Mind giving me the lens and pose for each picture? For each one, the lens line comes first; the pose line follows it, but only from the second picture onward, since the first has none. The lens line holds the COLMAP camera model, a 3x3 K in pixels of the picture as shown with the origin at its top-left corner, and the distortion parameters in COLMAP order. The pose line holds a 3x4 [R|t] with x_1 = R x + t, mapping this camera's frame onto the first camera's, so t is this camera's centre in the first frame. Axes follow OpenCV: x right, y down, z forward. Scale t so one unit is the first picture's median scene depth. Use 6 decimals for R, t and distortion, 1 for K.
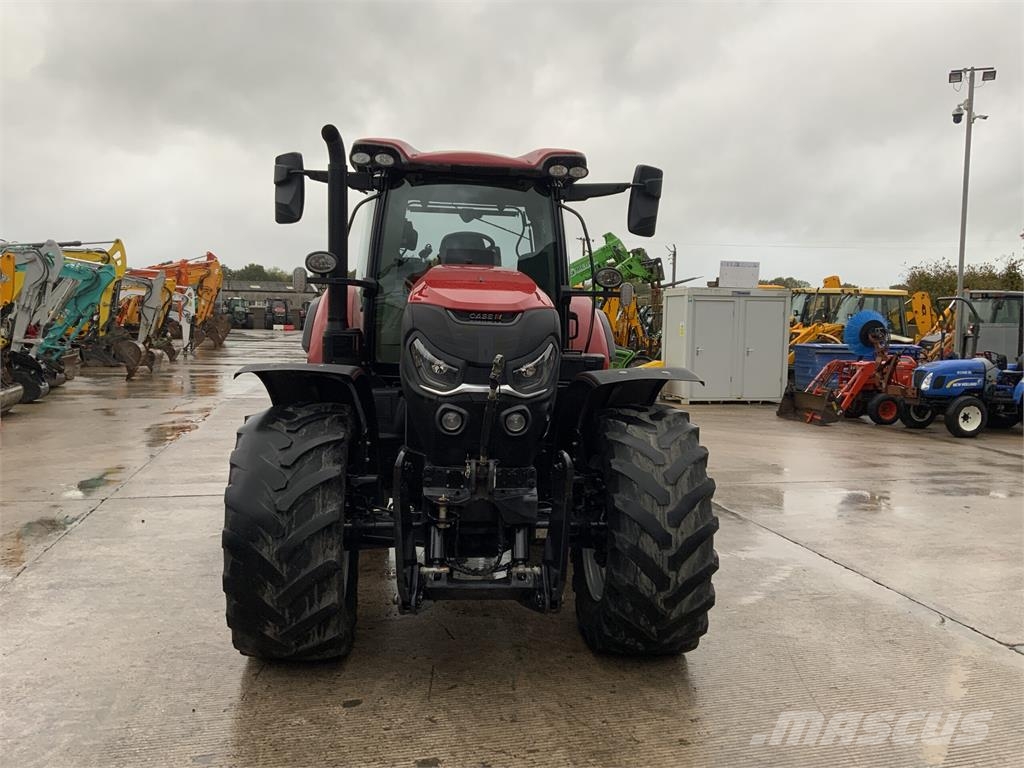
lens RADIAL K [[846.8, 0, 509.7], [0, 846.8, 384.9], [0, 0, 1]] dist [0.066001, -0.128880]
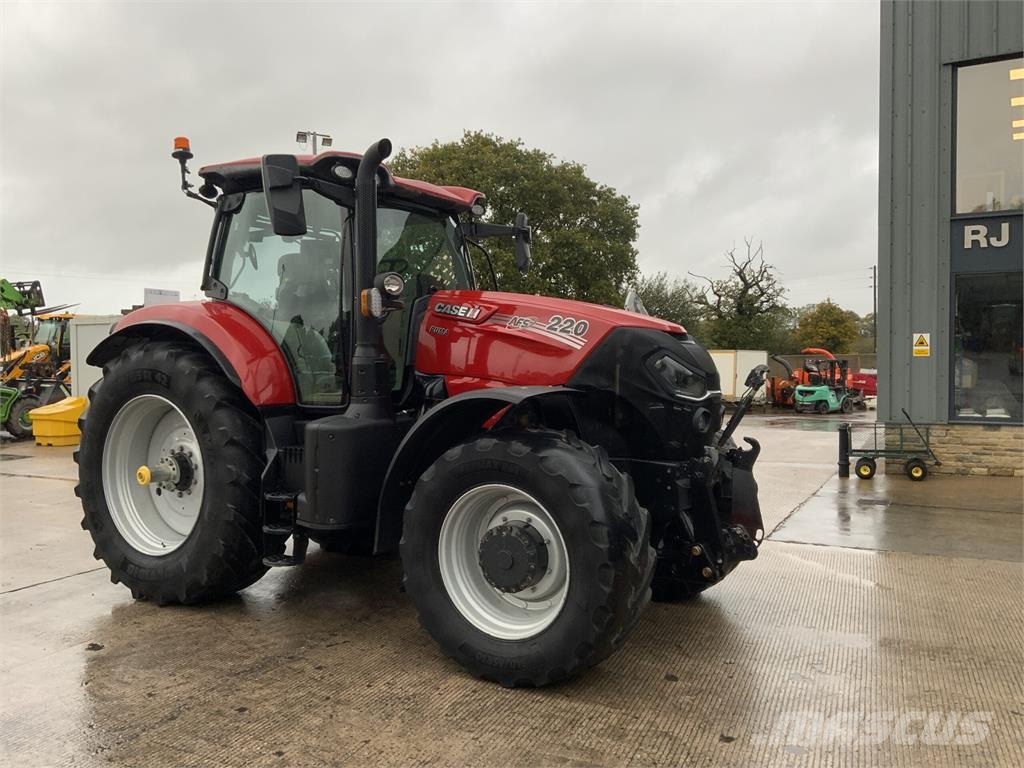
lens RADIAL K [[846.8, 0, 507.2], [0, 846.8, 383.1], [0, 0, 1]] dist [0.066001, -0.128880]
pose [[0.611495, -0.046326, 0.789891, -0.808394], [0.077109, 0.997022, -0.001220, -0.022256], [-0.787482, 0.061654, 0.613246, 0.305990]]
